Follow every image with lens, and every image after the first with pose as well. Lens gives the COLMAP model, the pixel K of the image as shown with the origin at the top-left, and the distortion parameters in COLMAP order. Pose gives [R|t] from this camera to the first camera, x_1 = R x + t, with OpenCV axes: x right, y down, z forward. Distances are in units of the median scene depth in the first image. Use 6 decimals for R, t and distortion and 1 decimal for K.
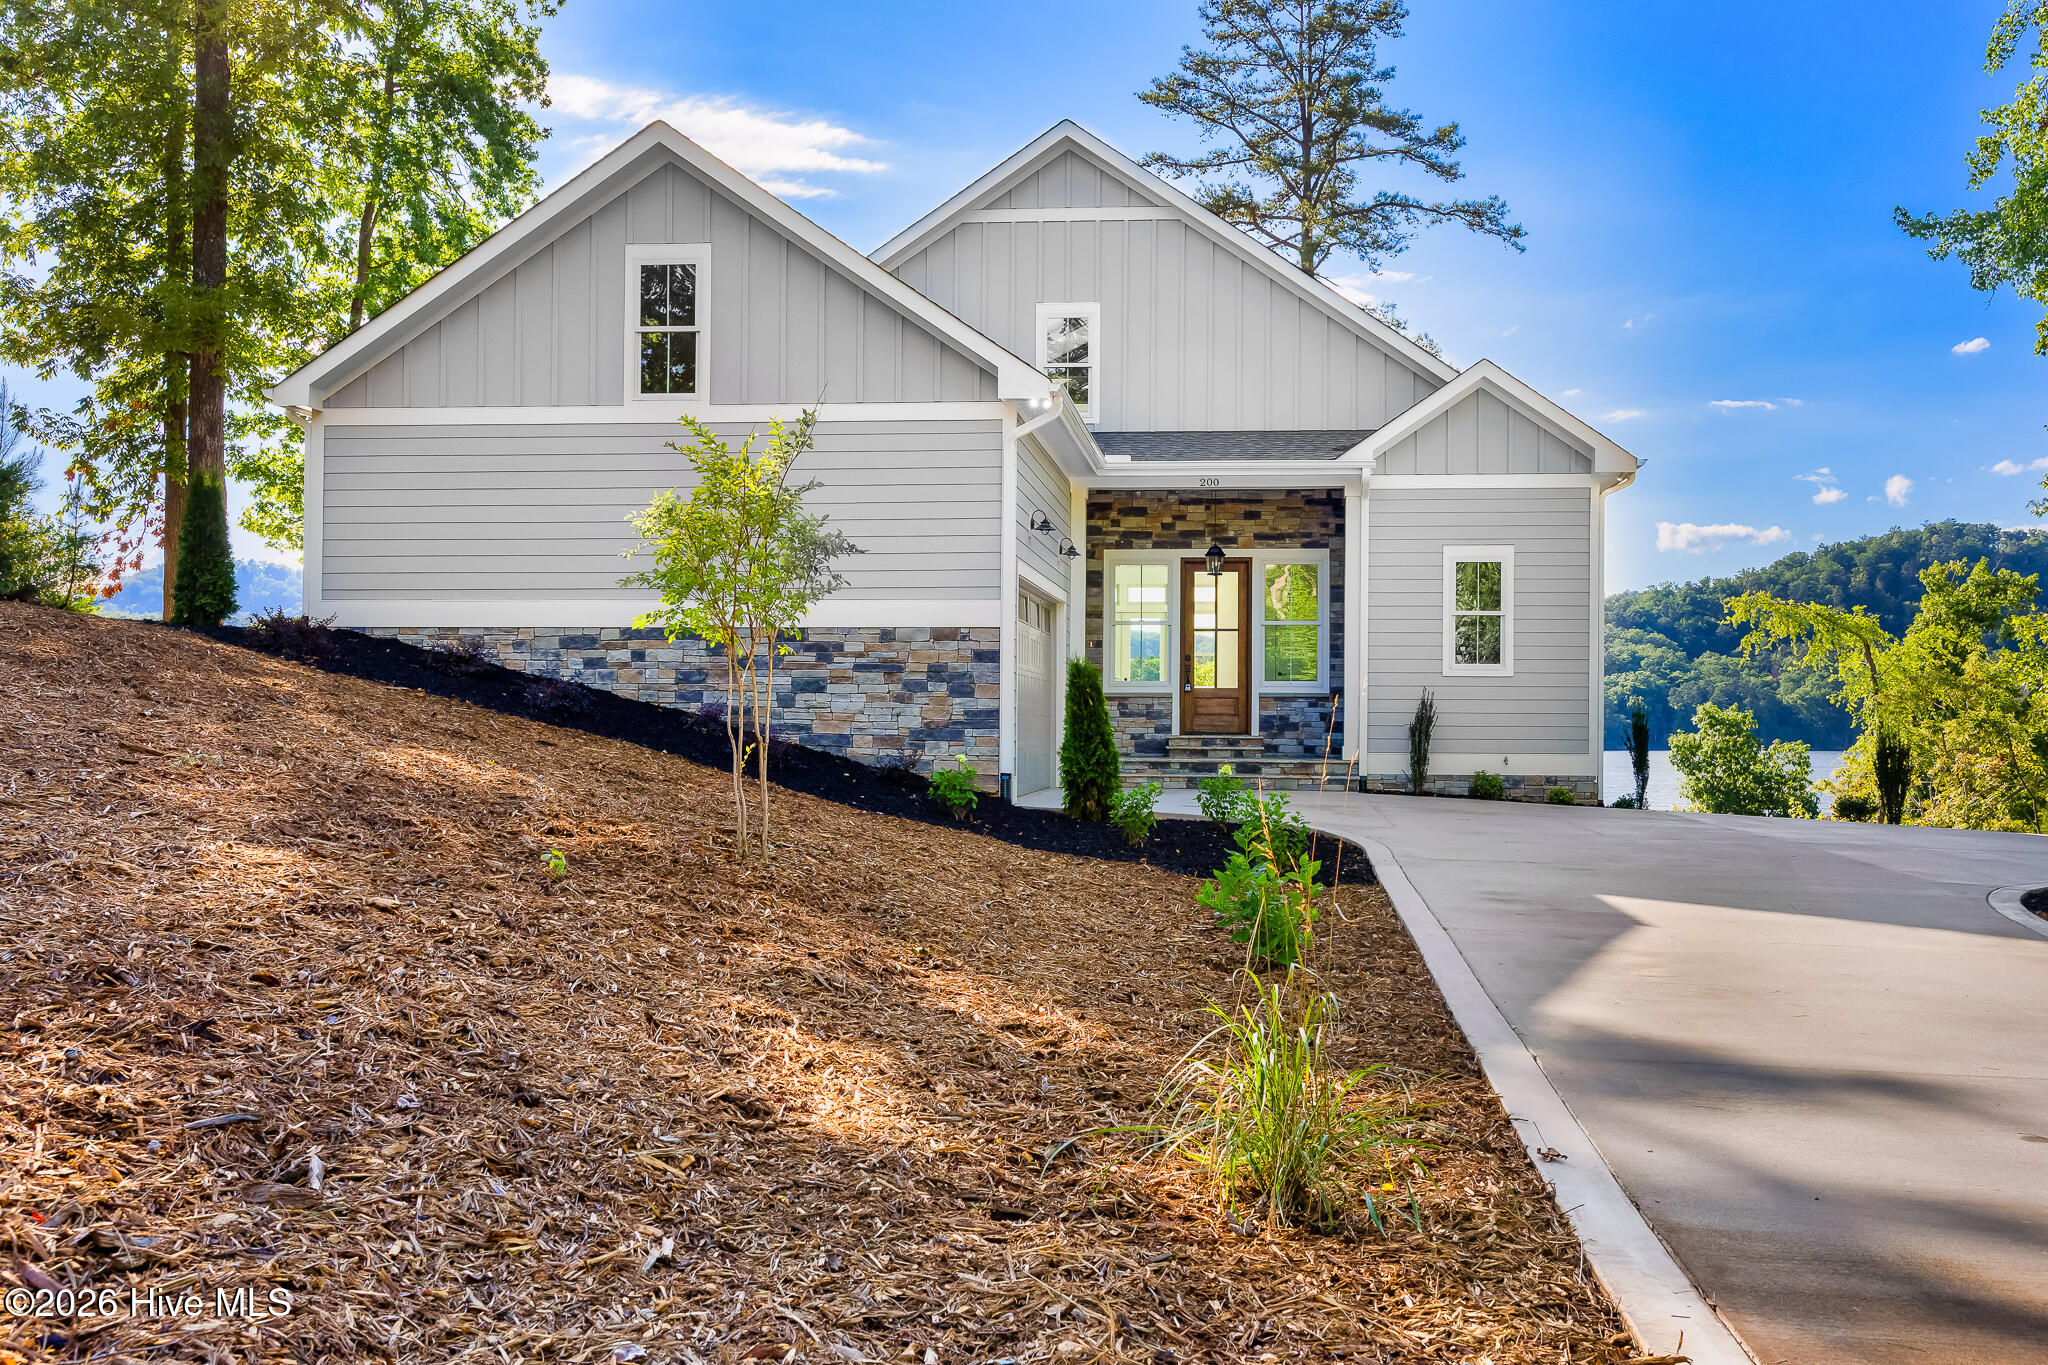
lens RADIAL K [[1986.2, 0, 1024.2], [0, 1986.2, 685.8], [0, 0, 1]] dist [-0.001004, 0.004090]
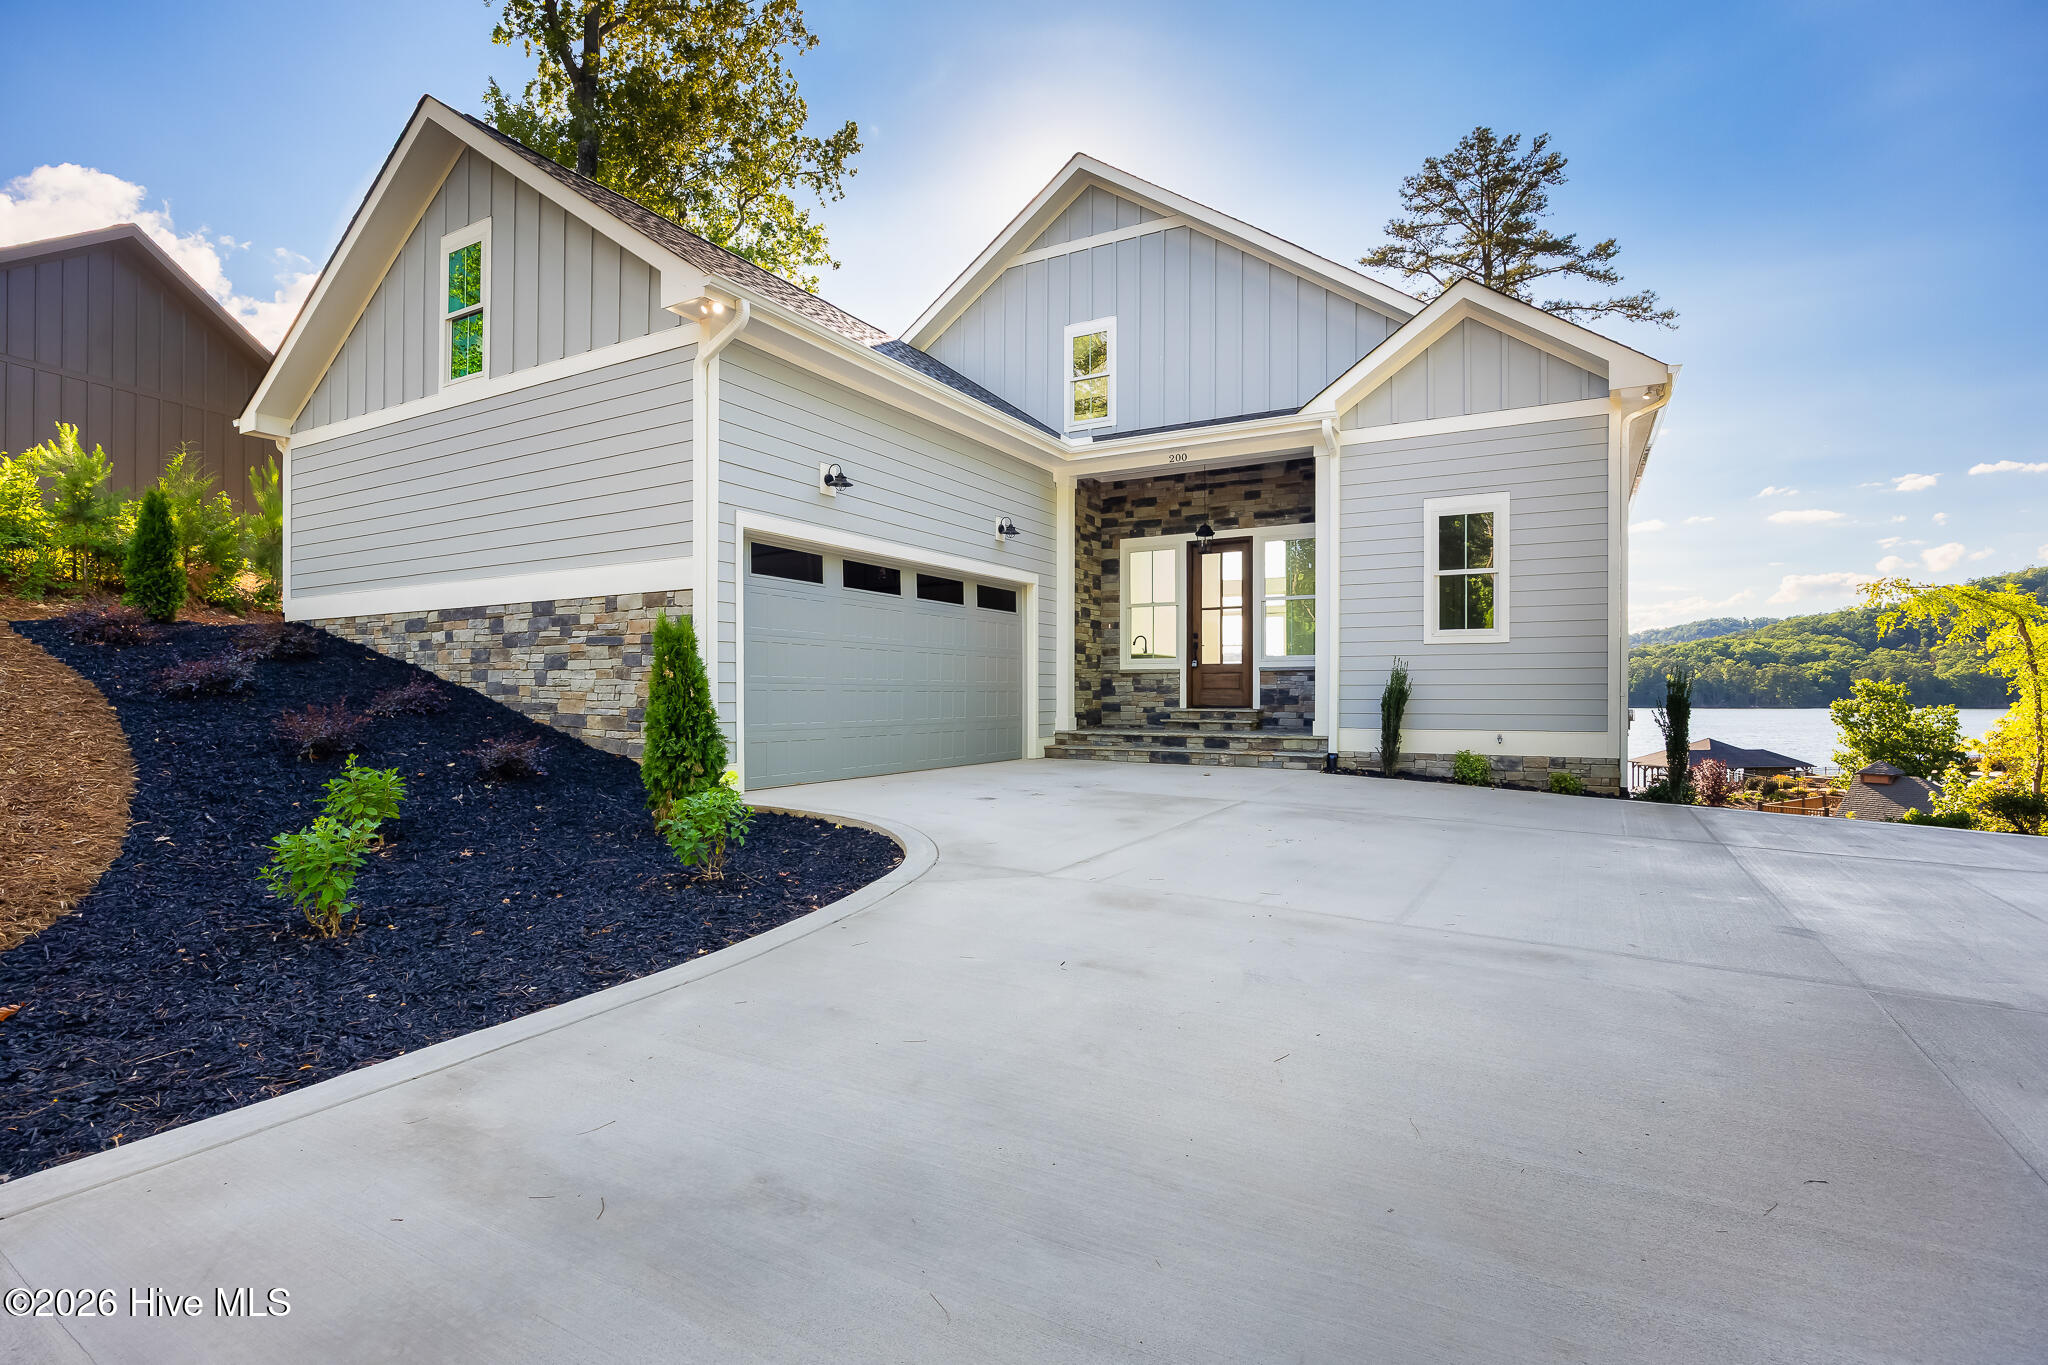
lens RADIAL K [[949.7, 0, 1029.1], [0, 949.7, 696.0], [0, 0, 1]] dist [-0.013326, -0.000423]
pose [[0.918684, -0.006181, -0.394946, 0.204096], [0.013727, 0.999773, 0.016286, 0.008710], [0.394755, -0.020383, 0.918560, 0.505579]]
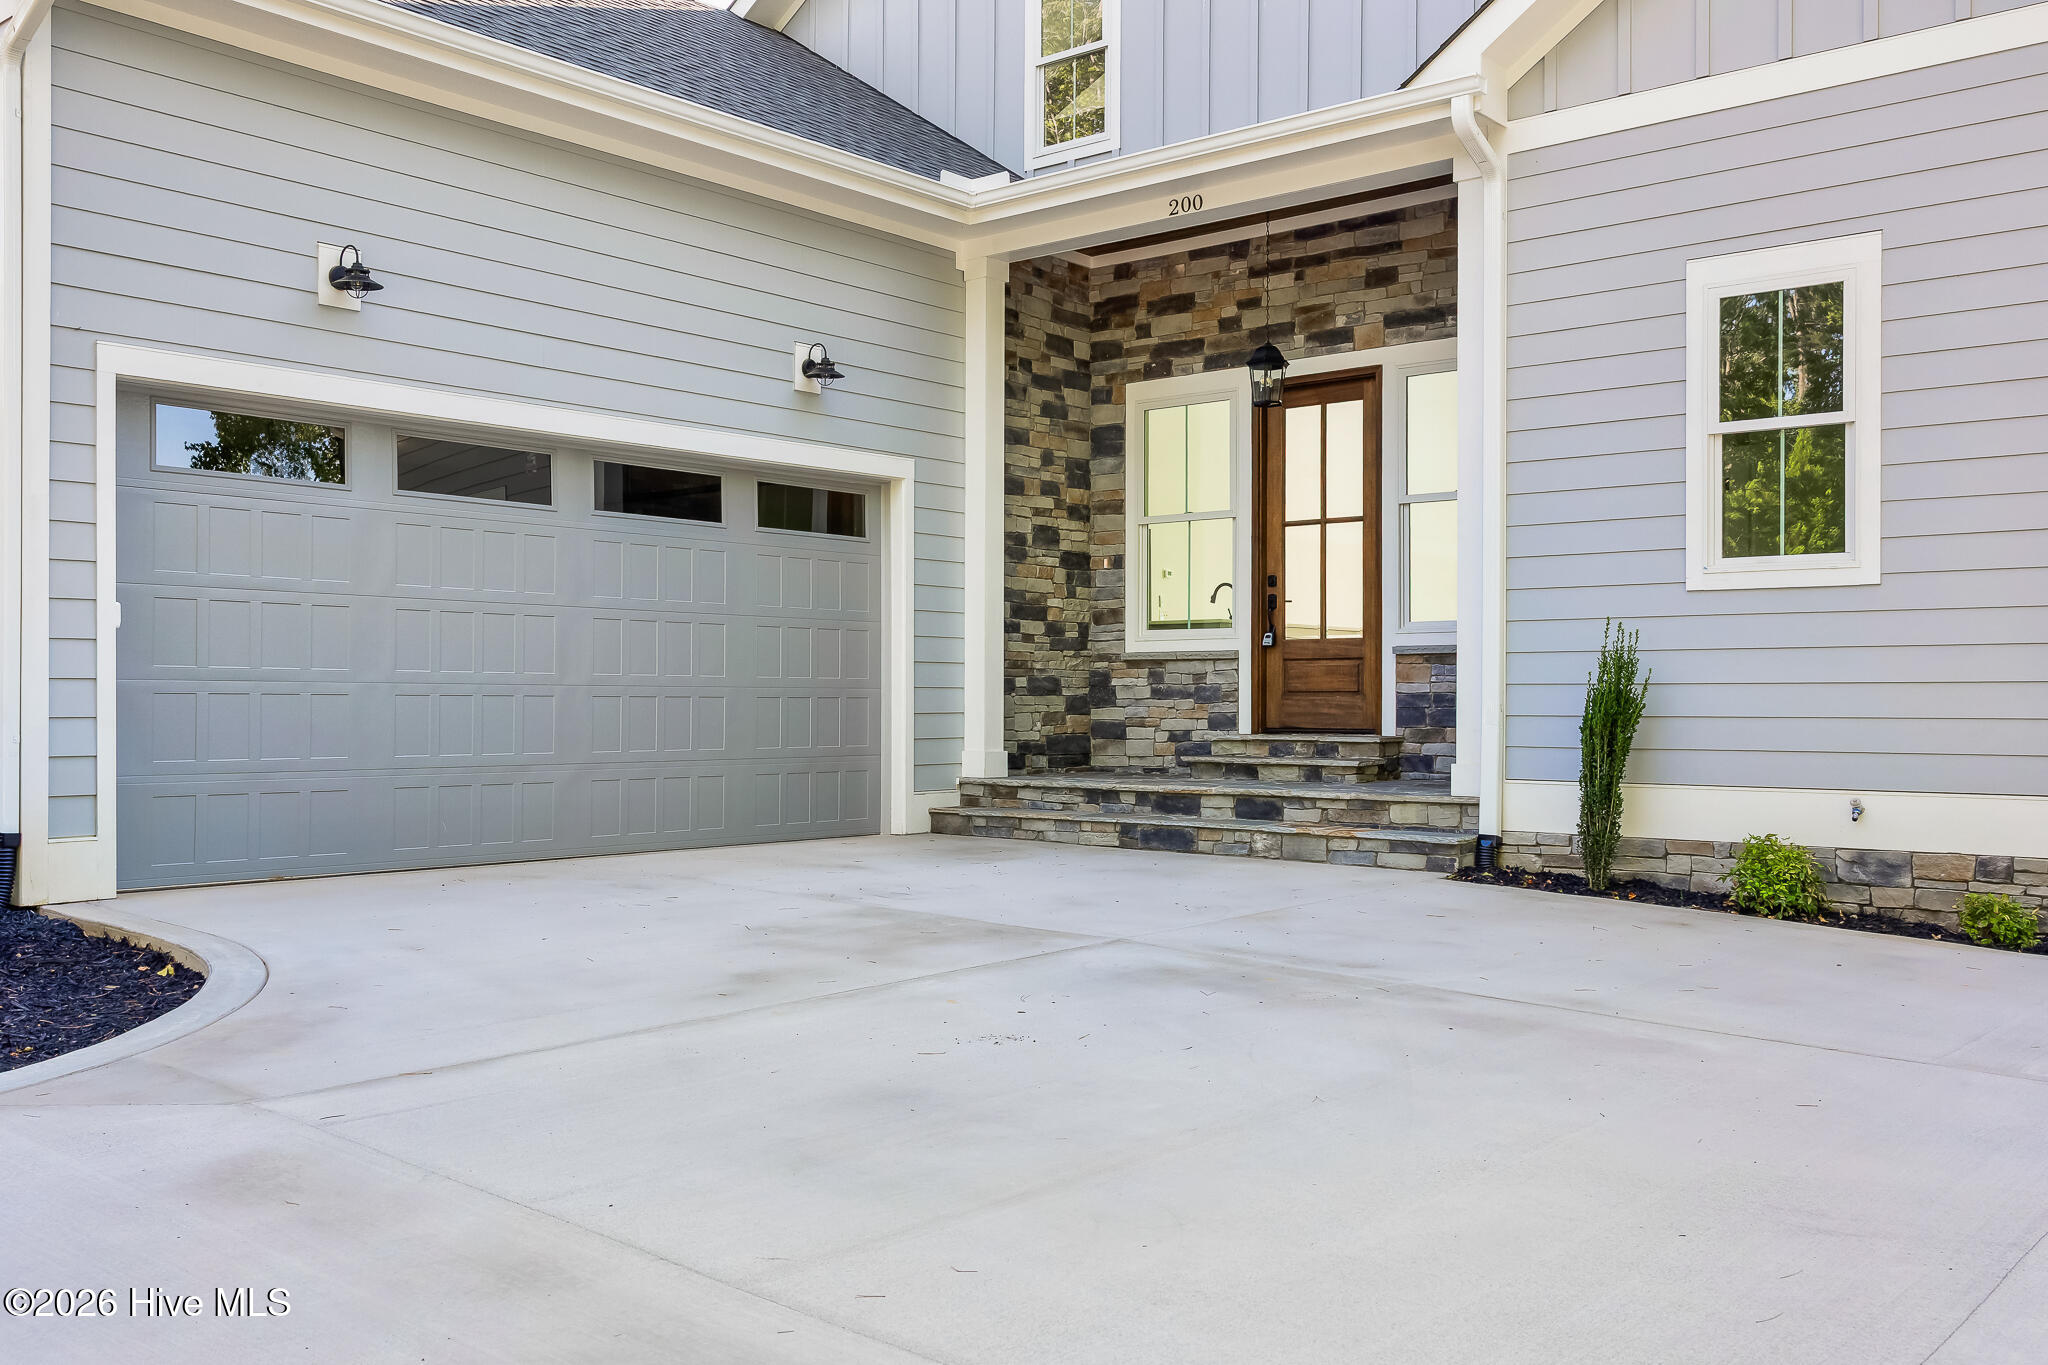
lens RADIAL K [[1794.8, 0, 927.0], [0, 1794.8, 687.7], [0, 0, 1]] dist [0.009931, 0.008855]
pose [[0.814281, -0.009487, -0.580394, 0.279539], [0.013940, 0.999898, 0.003213, 0.010501], [0.580304, -0.010707, 0.814330, 0.587264]]
